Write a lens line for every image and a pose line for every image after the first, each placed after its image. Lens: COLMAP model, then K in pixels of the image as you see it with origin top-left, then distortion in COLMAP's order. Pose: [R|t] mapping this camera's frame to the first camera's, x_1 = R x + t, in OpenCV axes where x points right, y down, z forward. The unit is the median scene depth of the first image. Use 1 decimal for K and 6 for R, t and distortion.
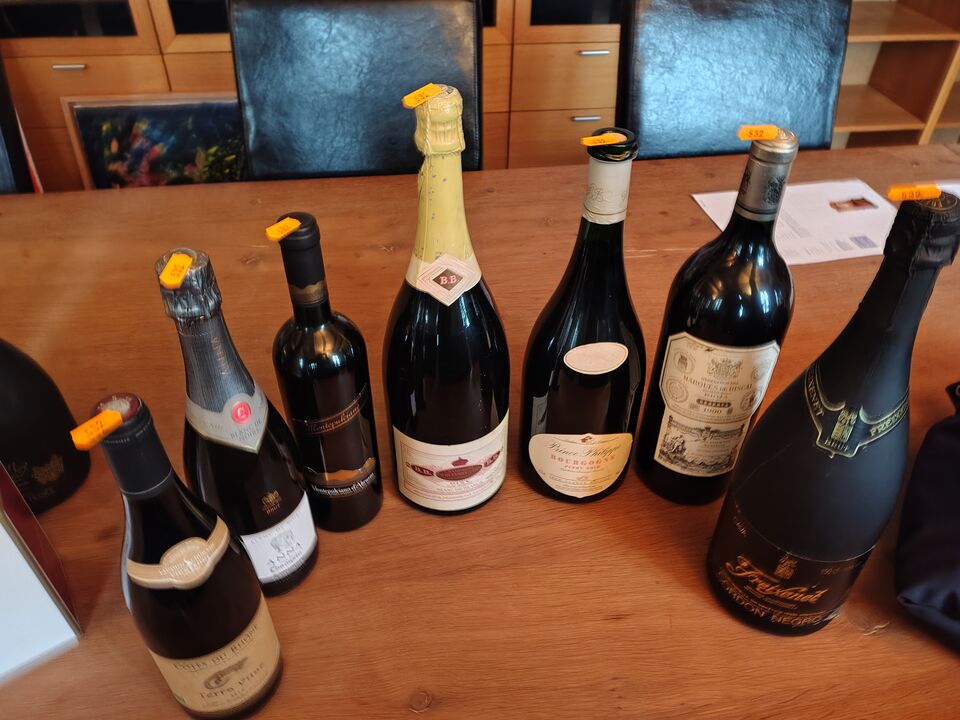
lens RADIAL K [[740.3, 0, 482.3], [0, 740.3, 358.1], [0, 0, 1]] dist [0.059390, -0.078303]
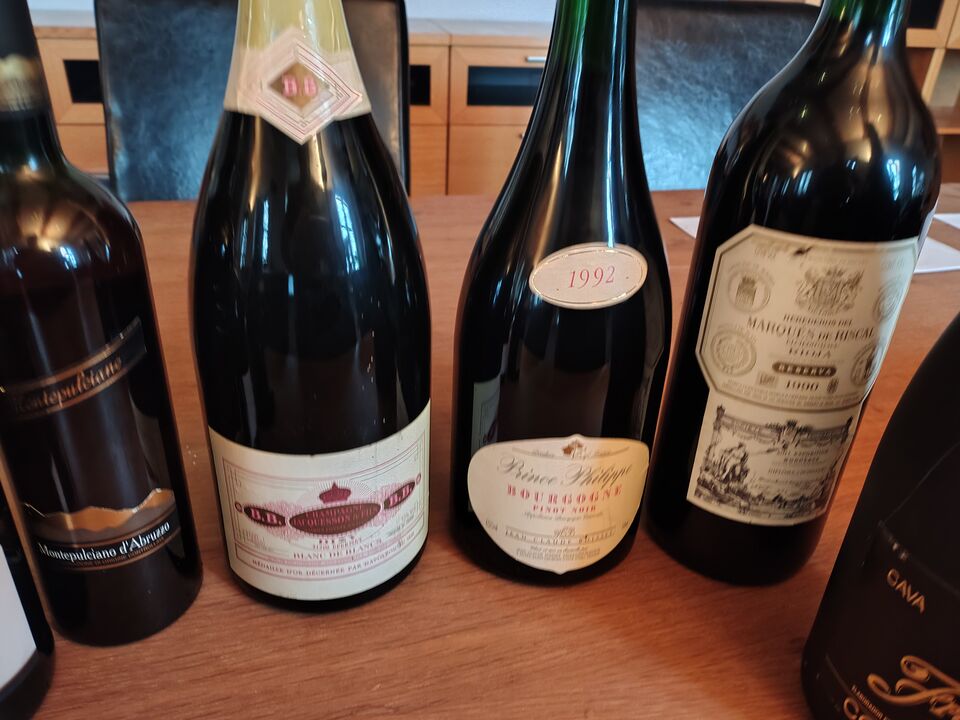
lens RADIAL K [[740.3, 0, 470.9], [0, 740.3, 358.2], [0, 0, 1]] dist [0.059390, -0.078303]
pose [[0.998083, -0.001595, 0.061869, 0.033109], [0.013782, 0.980295, -0.197059, 0.151086], [-0.060336, 0.197534, 0.978437, 0.462017]]
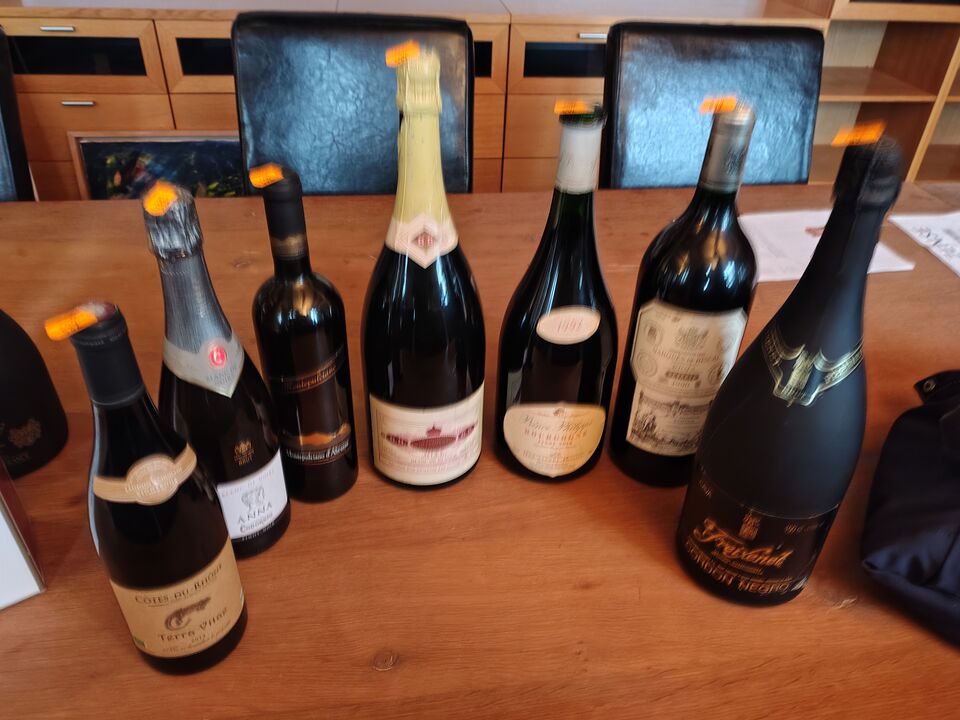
lens RADIAL K [[740.3, 0, 484.6], [0, 740.3, 357.8], [0, 0, 1]] dist [0.059390, -0.078303]
pose [[0.999693, 0.023134, 0.008918, 0.028026], [-0.022242, 0.995720, -0.089706, 0.130059], [-0.010955, 0.089480, 0.995928, -0.019409]]
